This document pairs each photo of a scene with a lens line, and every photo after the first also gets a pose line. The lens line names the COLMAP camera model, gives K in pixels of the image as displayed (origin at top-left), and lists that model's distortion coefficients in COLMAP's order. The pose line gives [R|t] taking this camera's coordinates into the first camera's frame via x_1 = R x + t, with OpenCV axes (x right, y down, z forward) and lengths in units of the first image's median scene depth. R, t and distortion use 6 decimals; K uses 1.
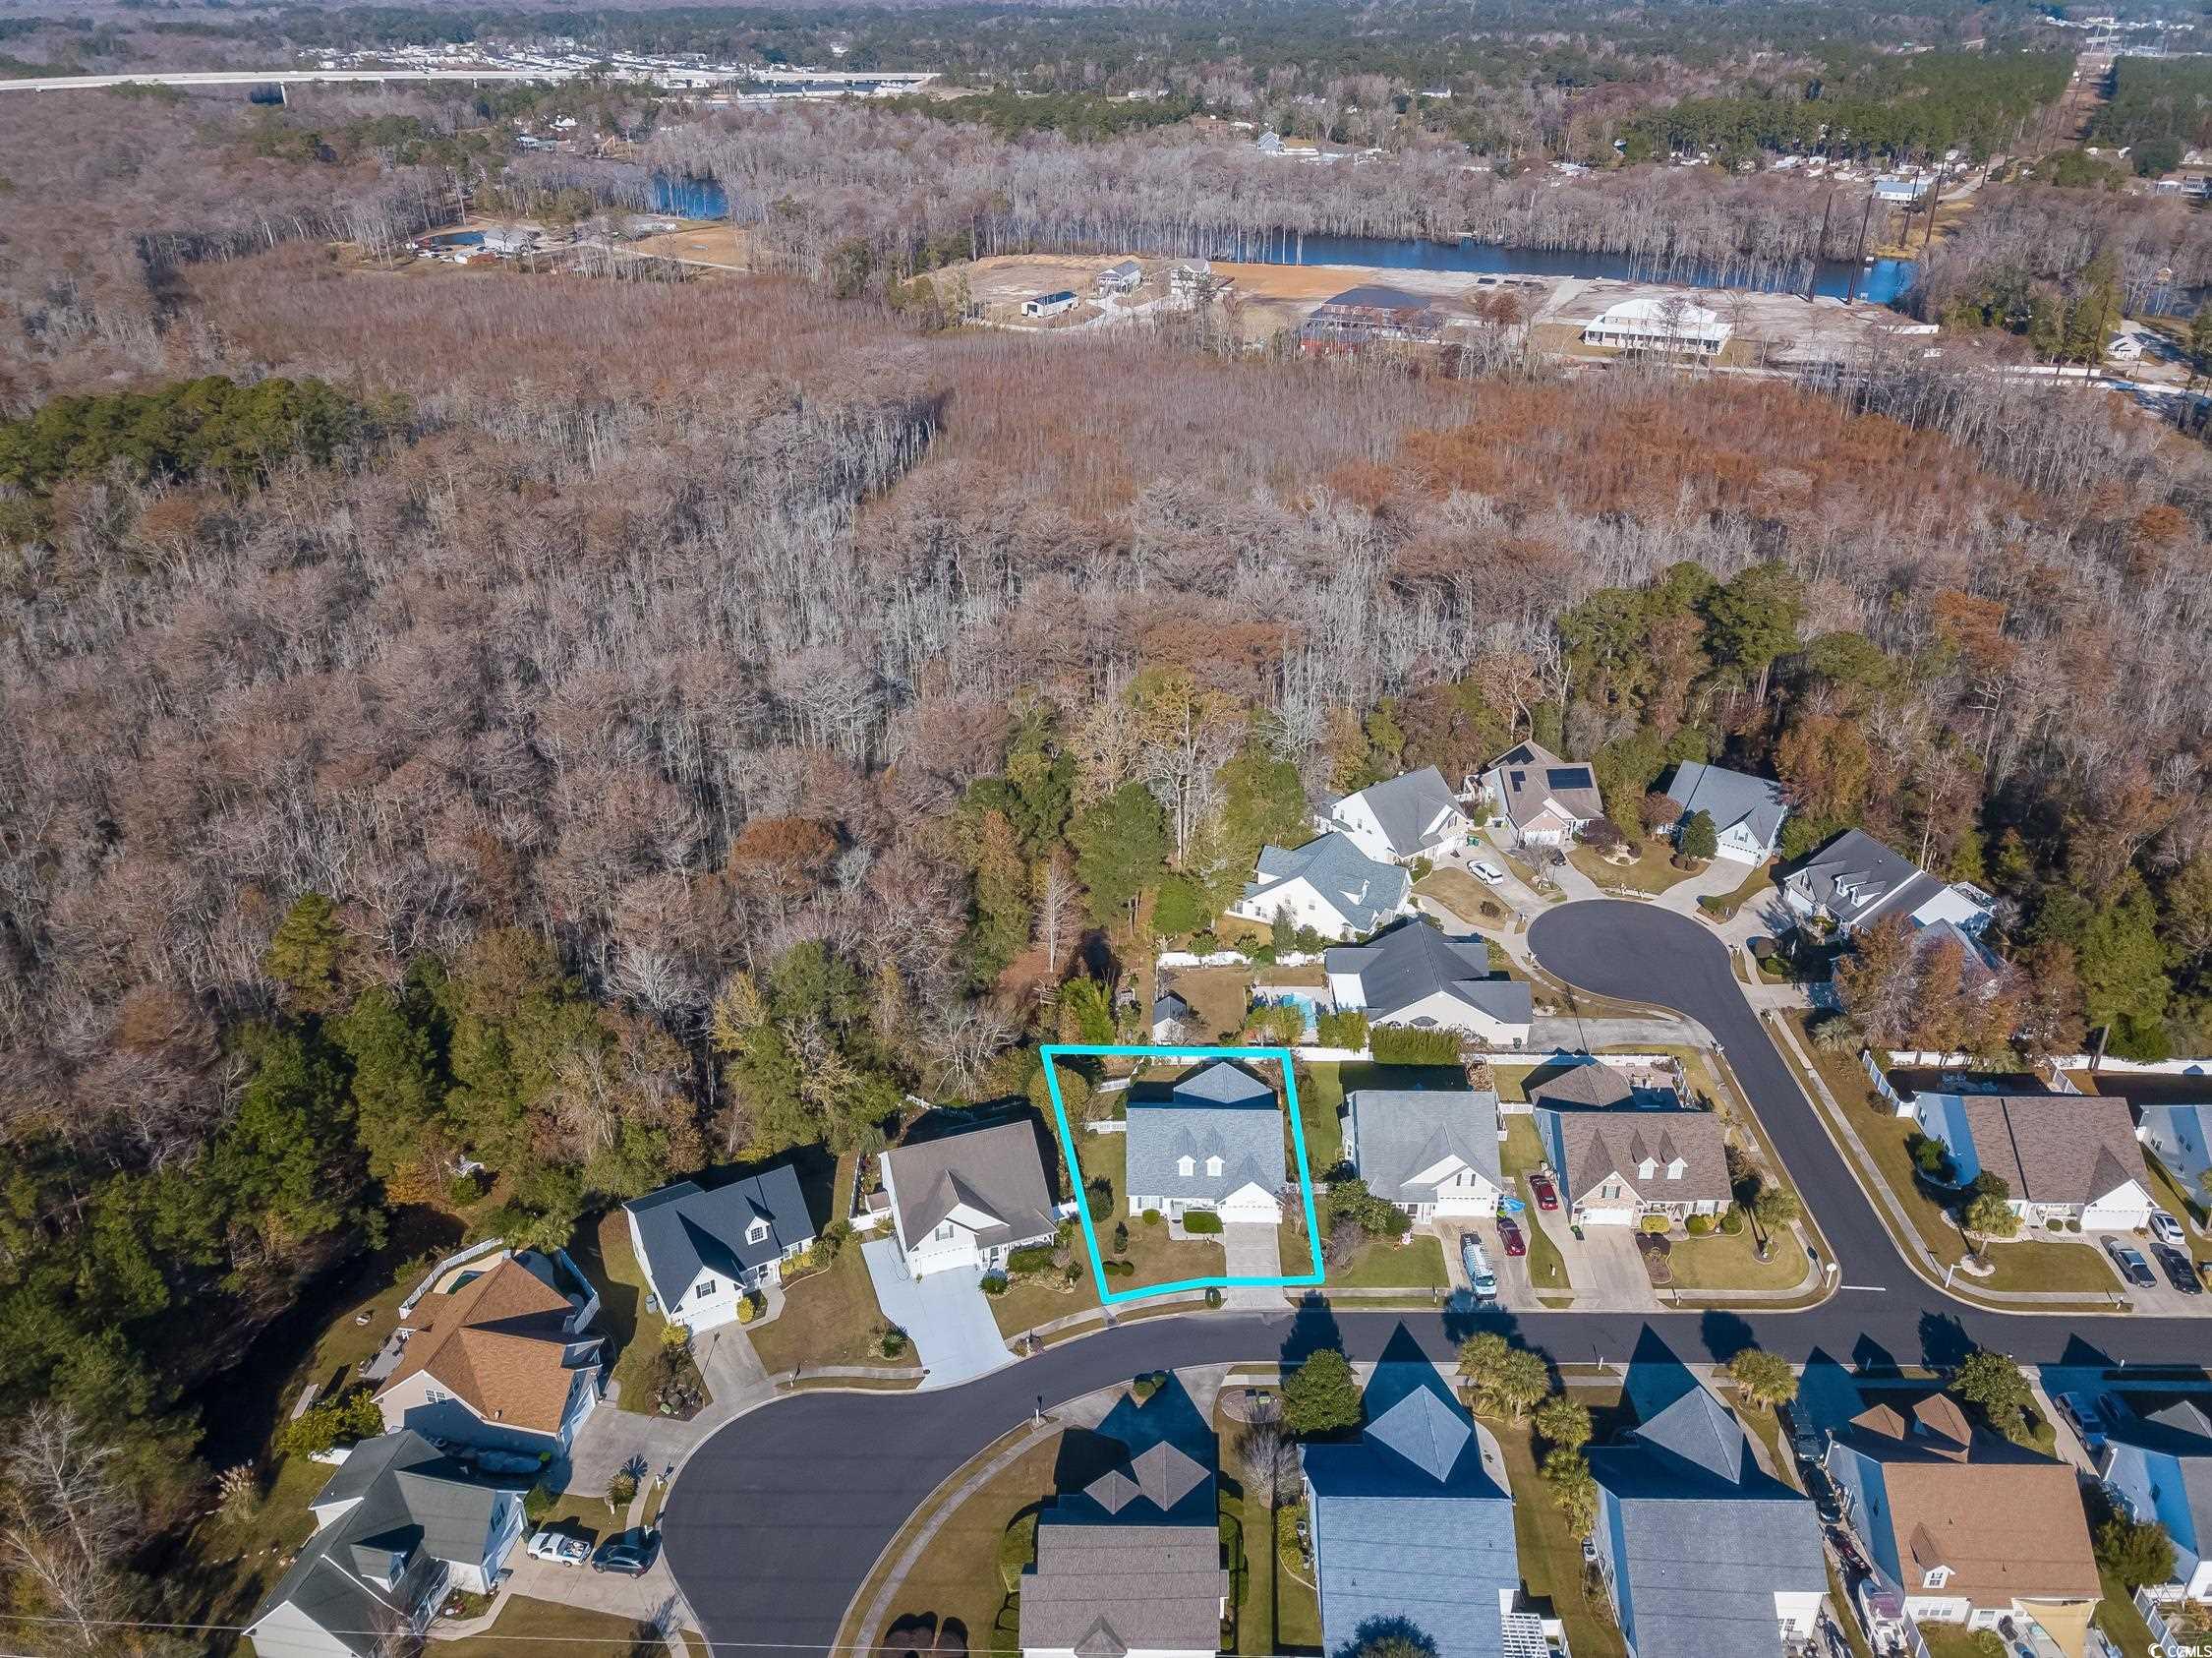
lens RADIAL K [[1673.5, 0, 1106.0], [0, 1673.5, 829.0], [0, 0, 1]] dist [0.007406, -0.002628]
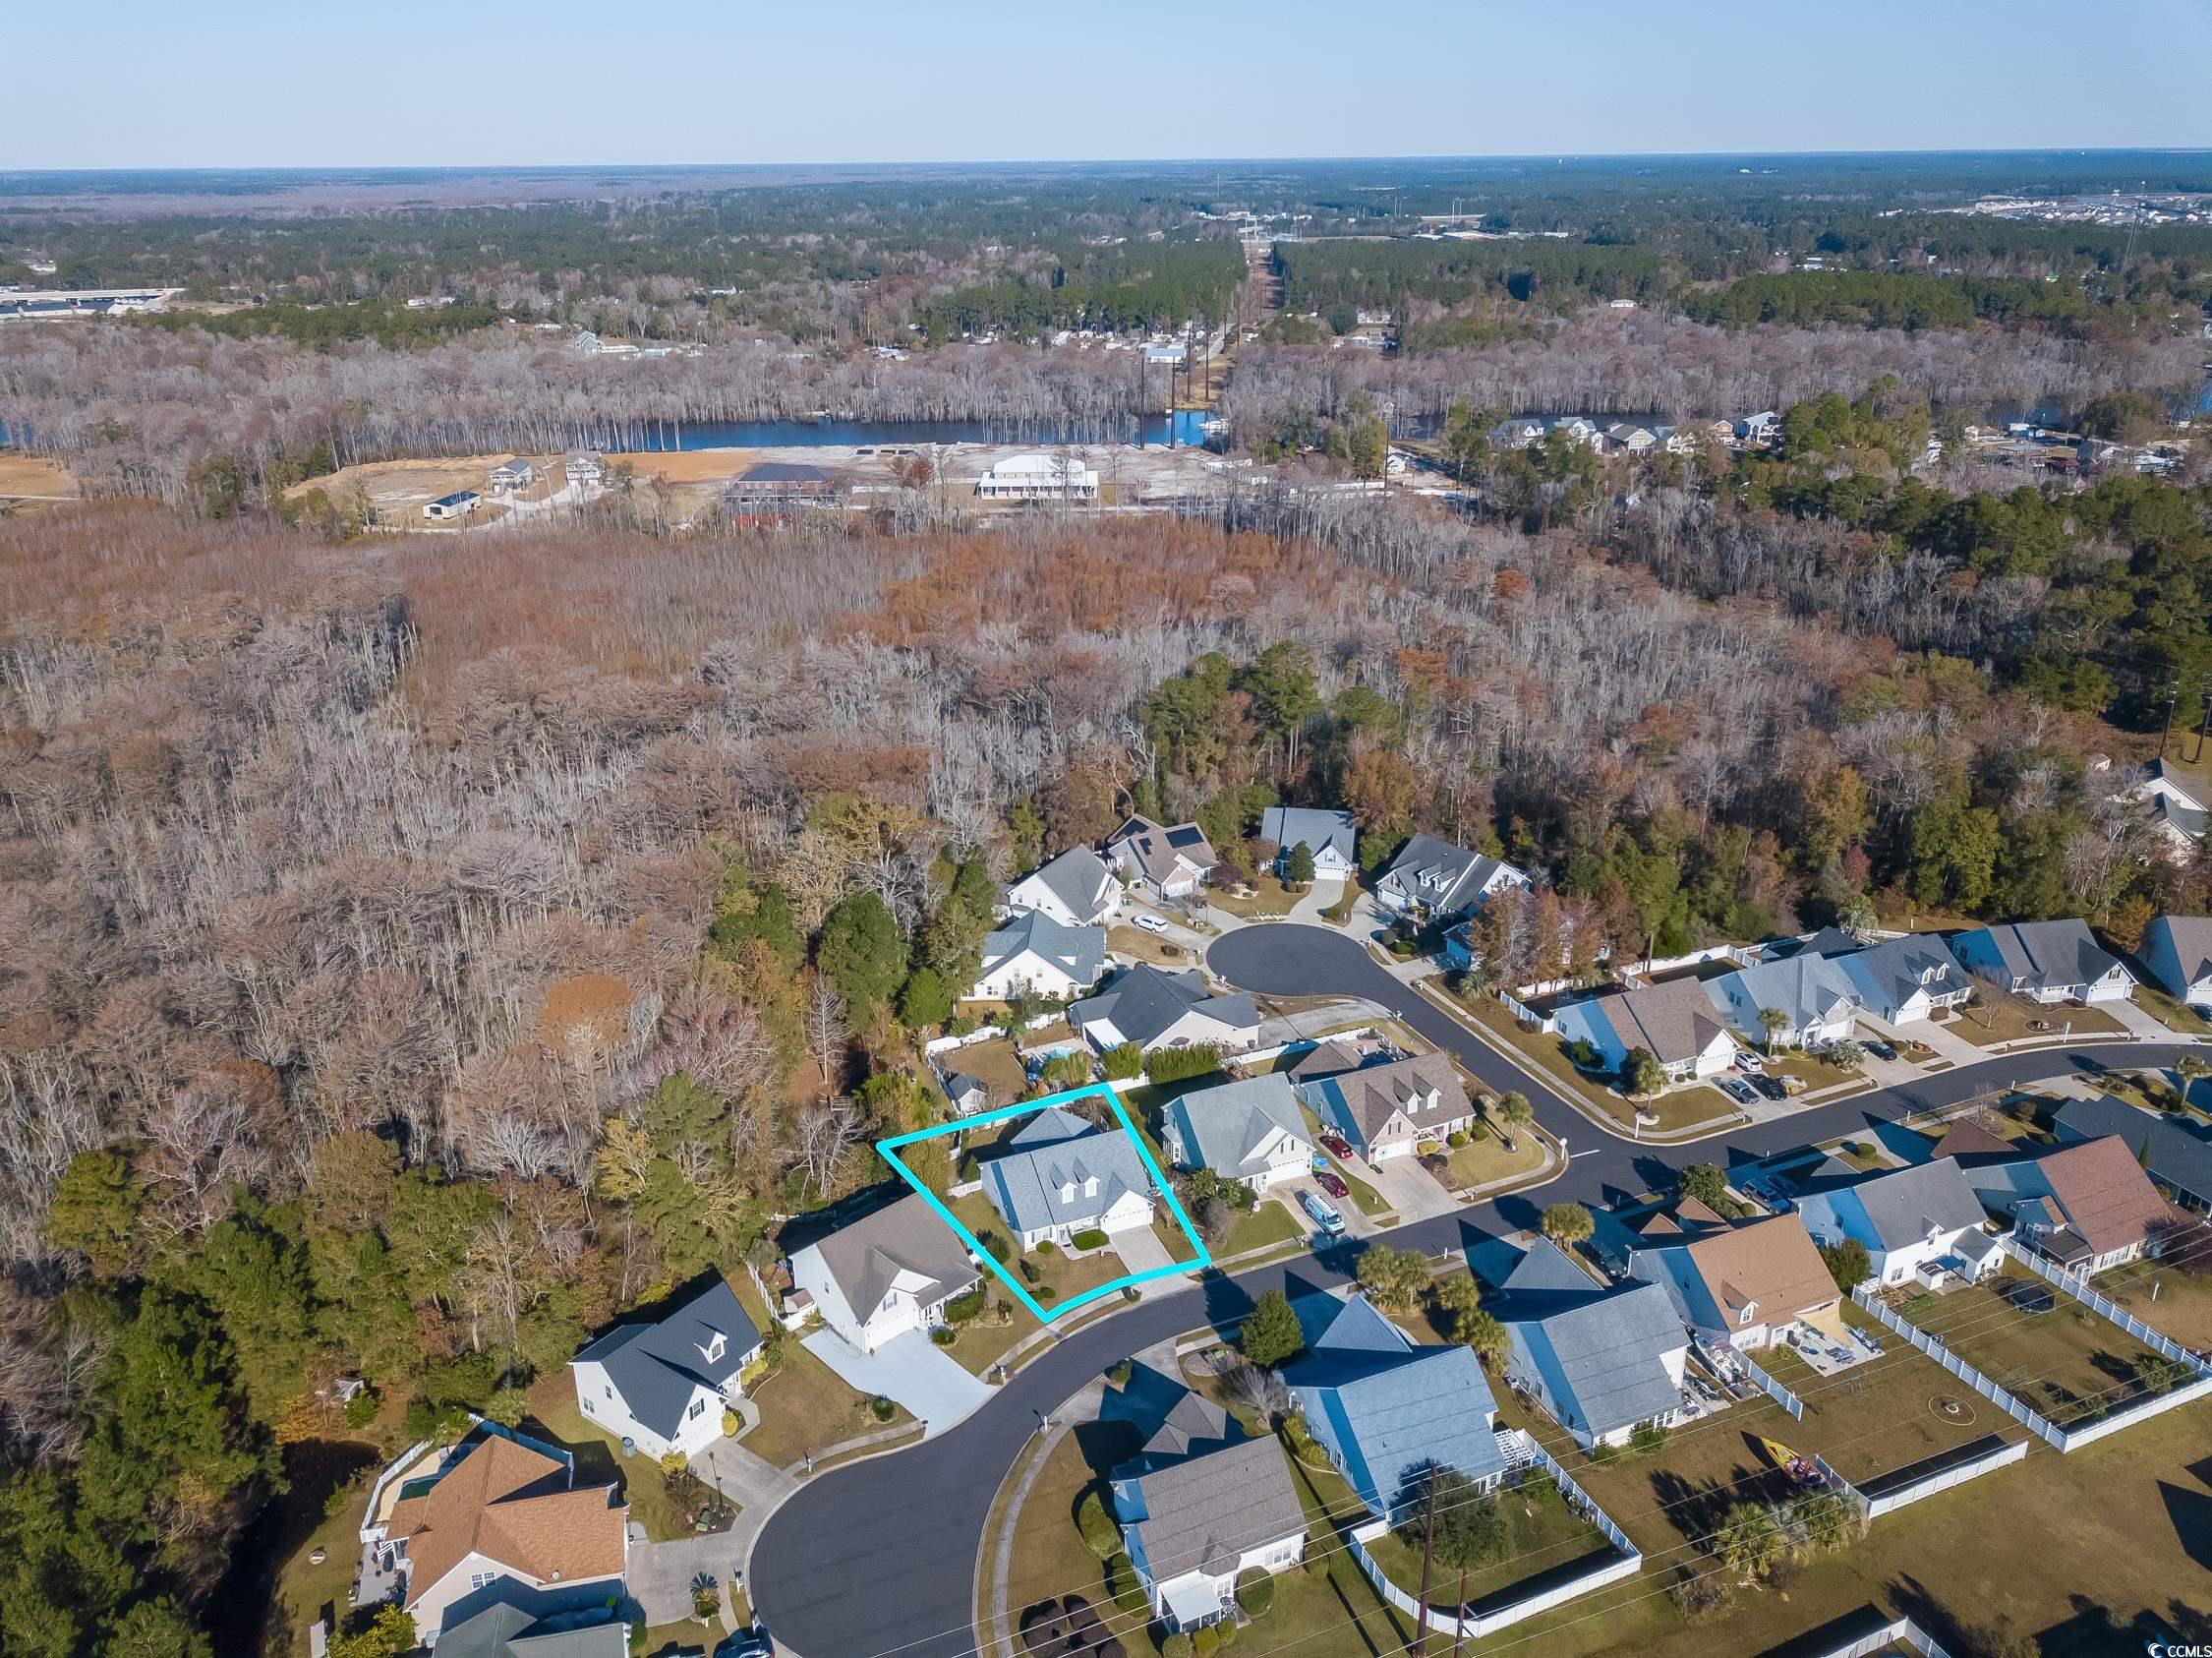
lens RADIAL K [[1661.9, 0, 1106.0], [0, 1661.9, 829.0], [0, 0, 1]] dist [0.010991, 0.002382]
pose [[0.911598, -0.159574, 0.378847, -0.308335], [0.197010, 0.978444, -0.061924, 0.035980], [-0.360799, 0.131086, 0.923385, -0.071098]]
